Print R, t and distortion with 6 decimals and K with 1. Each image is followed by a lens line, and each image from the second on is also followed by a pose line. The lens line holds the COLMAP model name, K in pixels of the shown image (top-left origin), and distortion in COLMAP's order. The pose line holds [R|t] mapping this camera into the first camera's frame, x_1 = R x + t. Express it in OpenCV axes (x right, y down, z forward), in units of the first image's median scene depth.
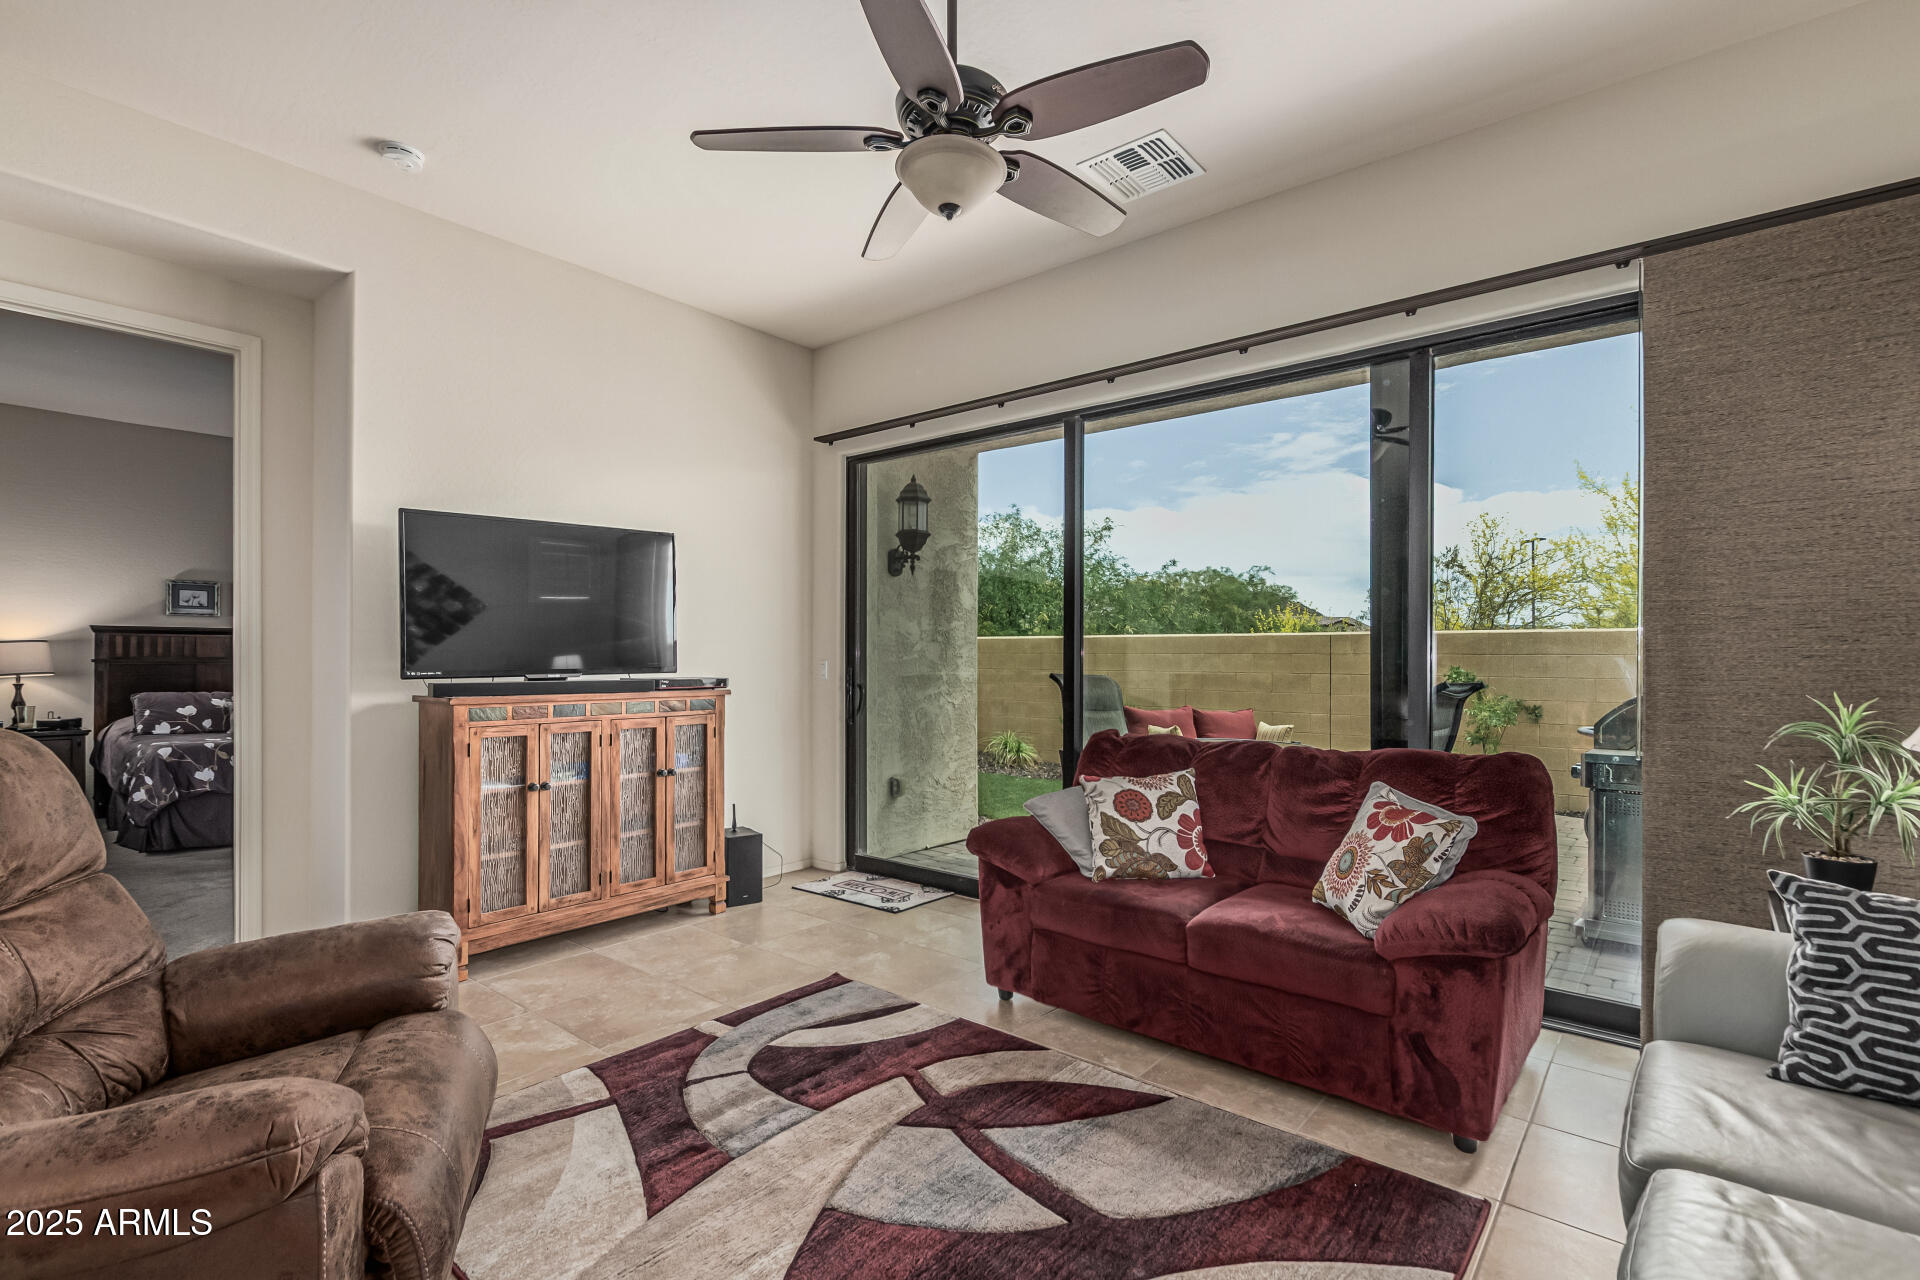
lens RADIAL K [[884.9, 0, 961.8], [0, 884.9, 661.4], [0, 0, 1]] dist [0.004012, 0.000219]
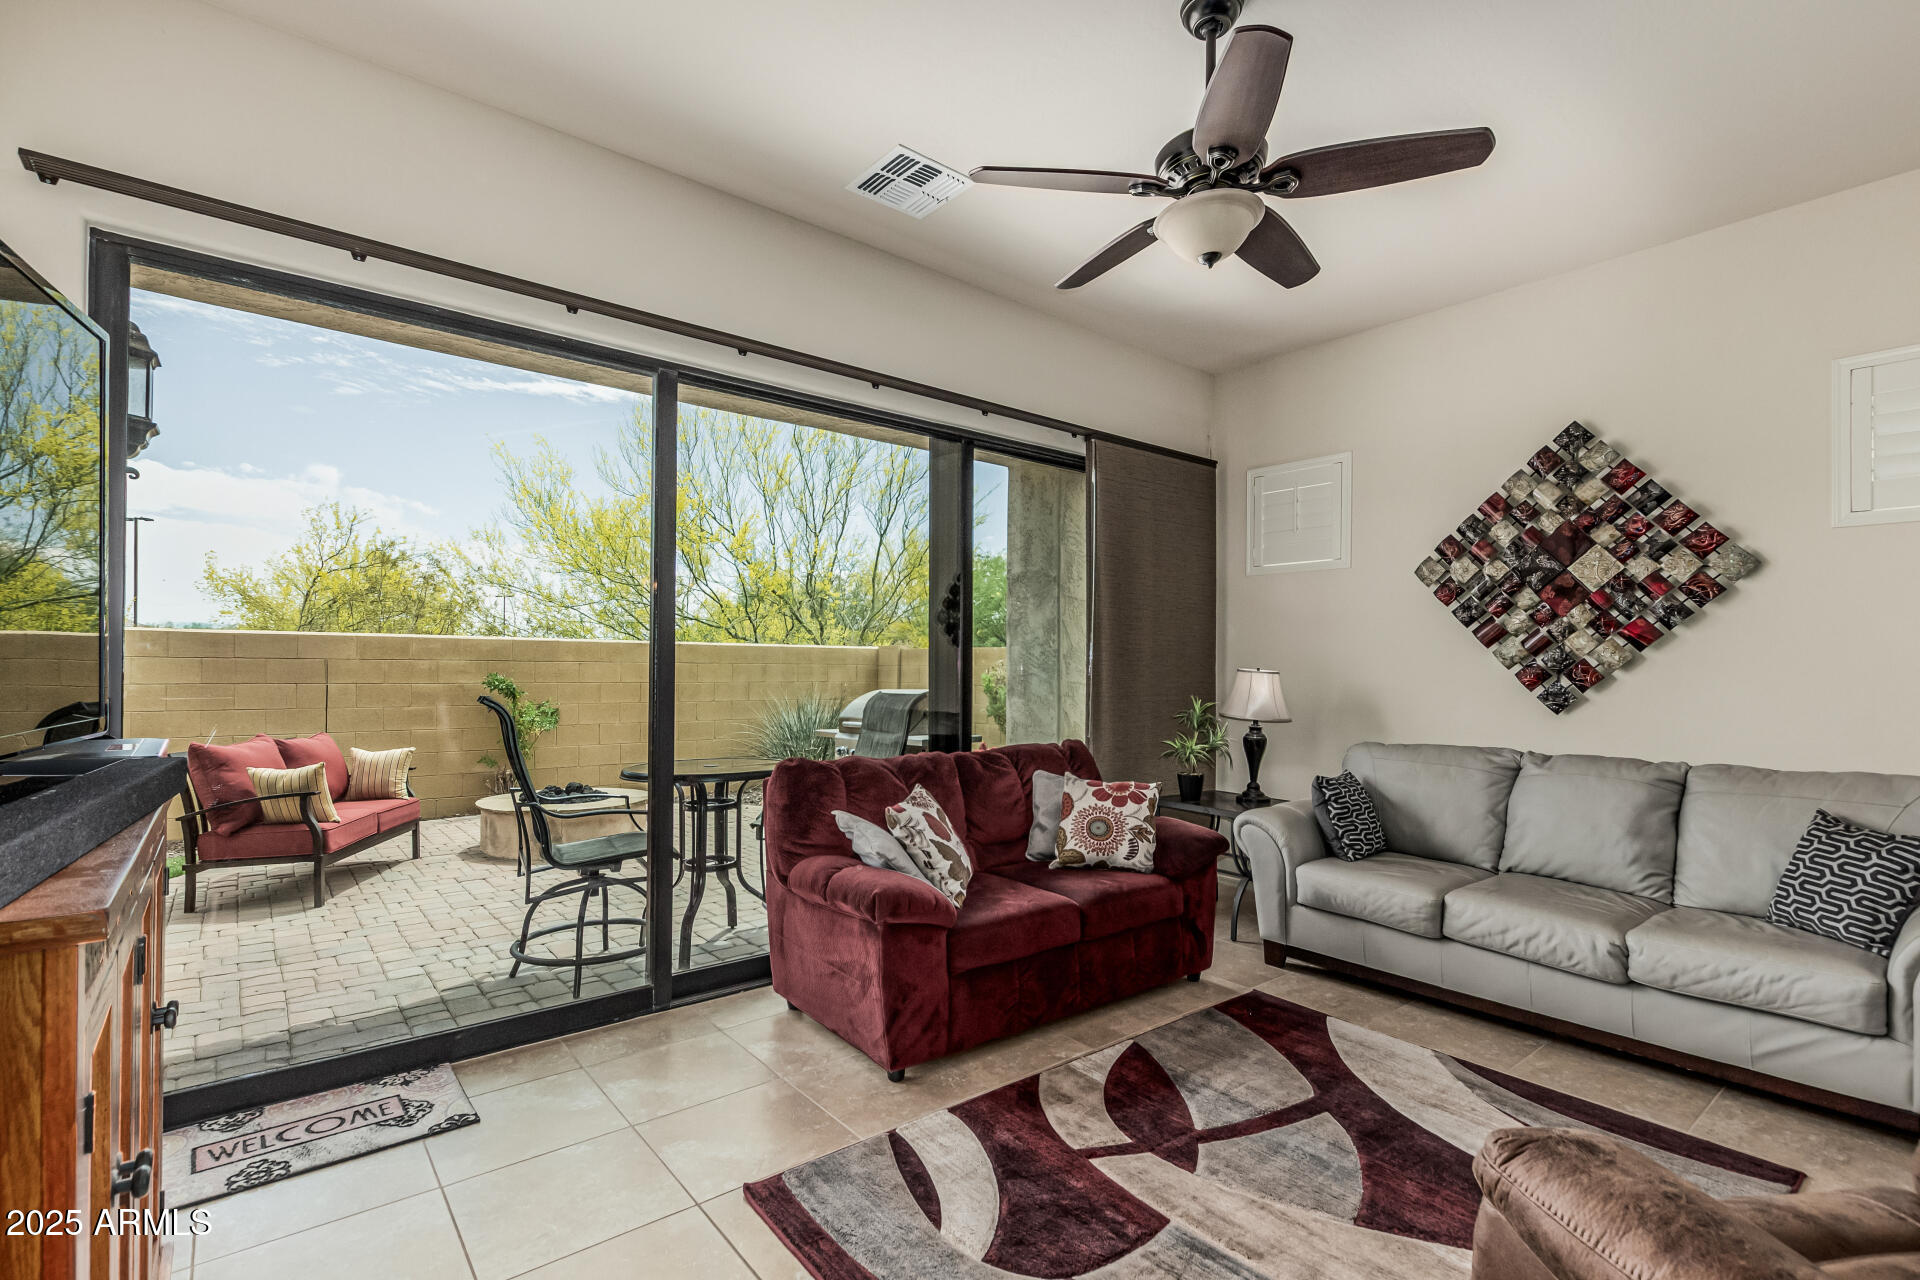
lens RADIAL K [[884.9, 0, 961.8], [0, 884.9, 661.4], [0, 0, 1]] dist [0.004012, 0.000219]
pose [[0.197236, 0.001269, 0.980355, -0.779791], [-0.004819, 0.999988, -0.000325, -0.025220], [-0.980344, -0.004660, 0.197240, 0.767872]]
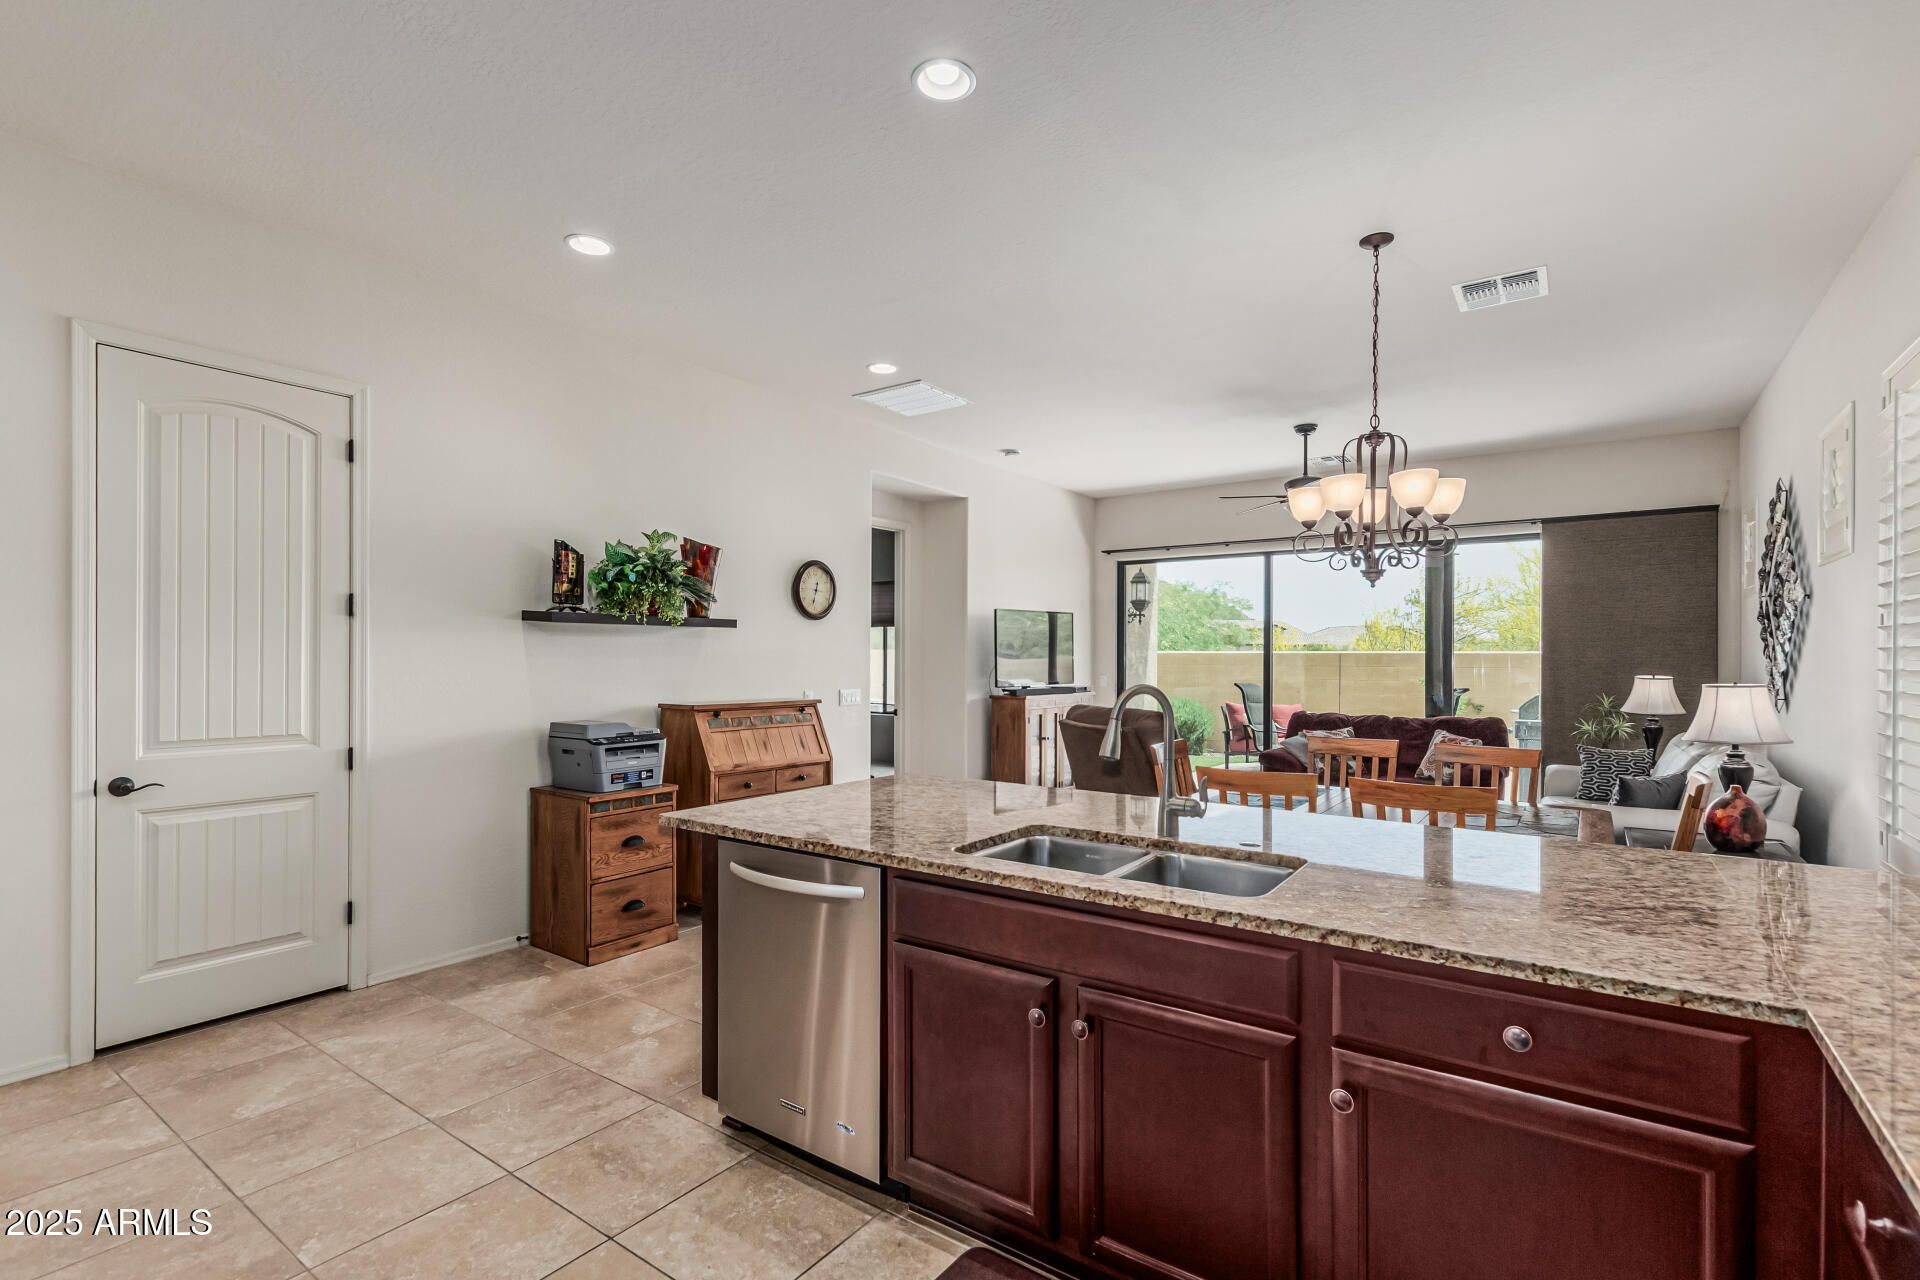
lens RADIAL K [[884.9, 0, 961.8], [0, 884.9, 661.4], [0, 0, 1]] dist [0.004012, 0.000219]
pose [[0.996937, -0.000692, 0.078203, -0.948633], [0.000698, 1.000000, -0.000041, -0.048368], [-0.078203, 0.000095, 0.996937, -1.225413]]
